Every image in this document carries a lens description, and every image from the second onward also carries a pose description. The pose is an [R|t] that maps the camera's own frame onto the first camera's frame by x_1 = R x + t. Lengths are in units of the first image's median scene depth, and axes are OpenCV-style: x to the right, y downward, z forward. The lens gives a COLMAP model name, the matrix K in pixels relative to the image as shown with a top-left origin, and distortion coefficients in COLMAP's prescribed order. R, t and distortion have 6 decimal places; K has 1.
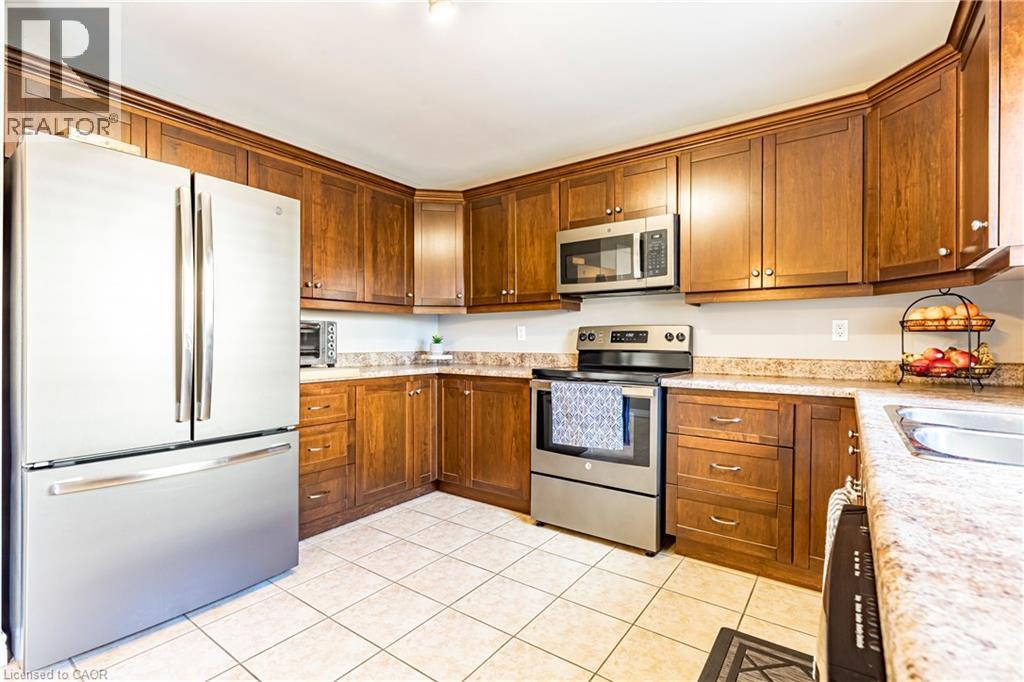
lens RADIAL K [[470.2, 0, 512.0], [0, 470.2, 341.0], [0, 0, 1]] dist [-0.001089, -0.000171]
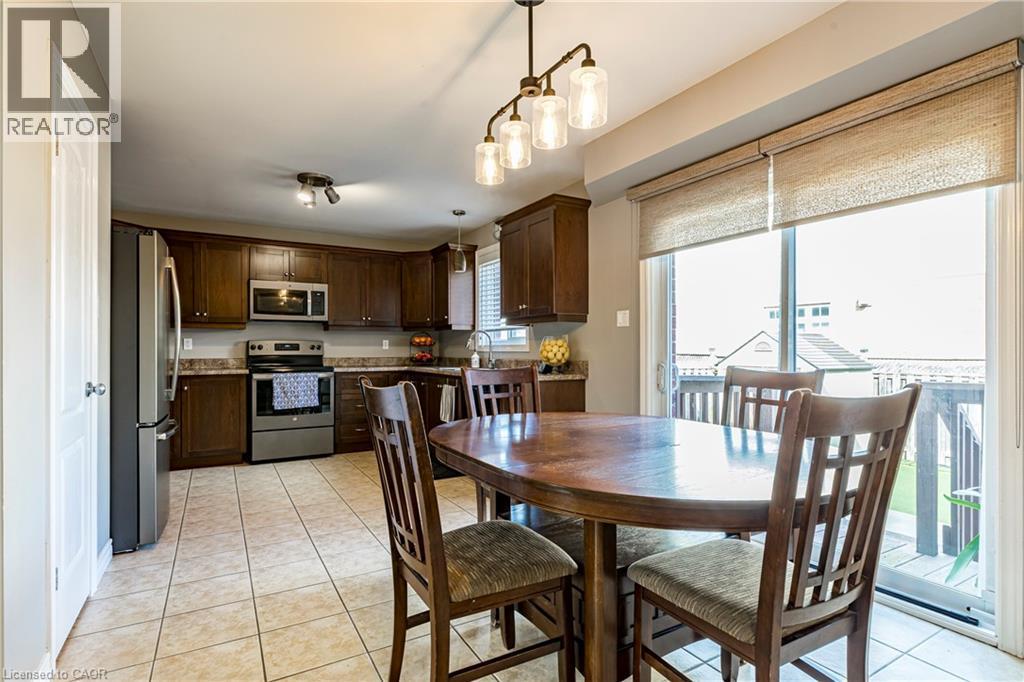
lens RADIAL K [[470.2, 0, 512.0], [0, 470.2, 341.0], [0, 0, 1]] dist [-0.001089, -0.000171]
pose [[0.377856, 0.013164, 0.925771, -1.135923], [-0.000245, 0.999900, -0.014118, -0.008063], [-0.925864, 0.005108, 0.377821, -0.428653]]
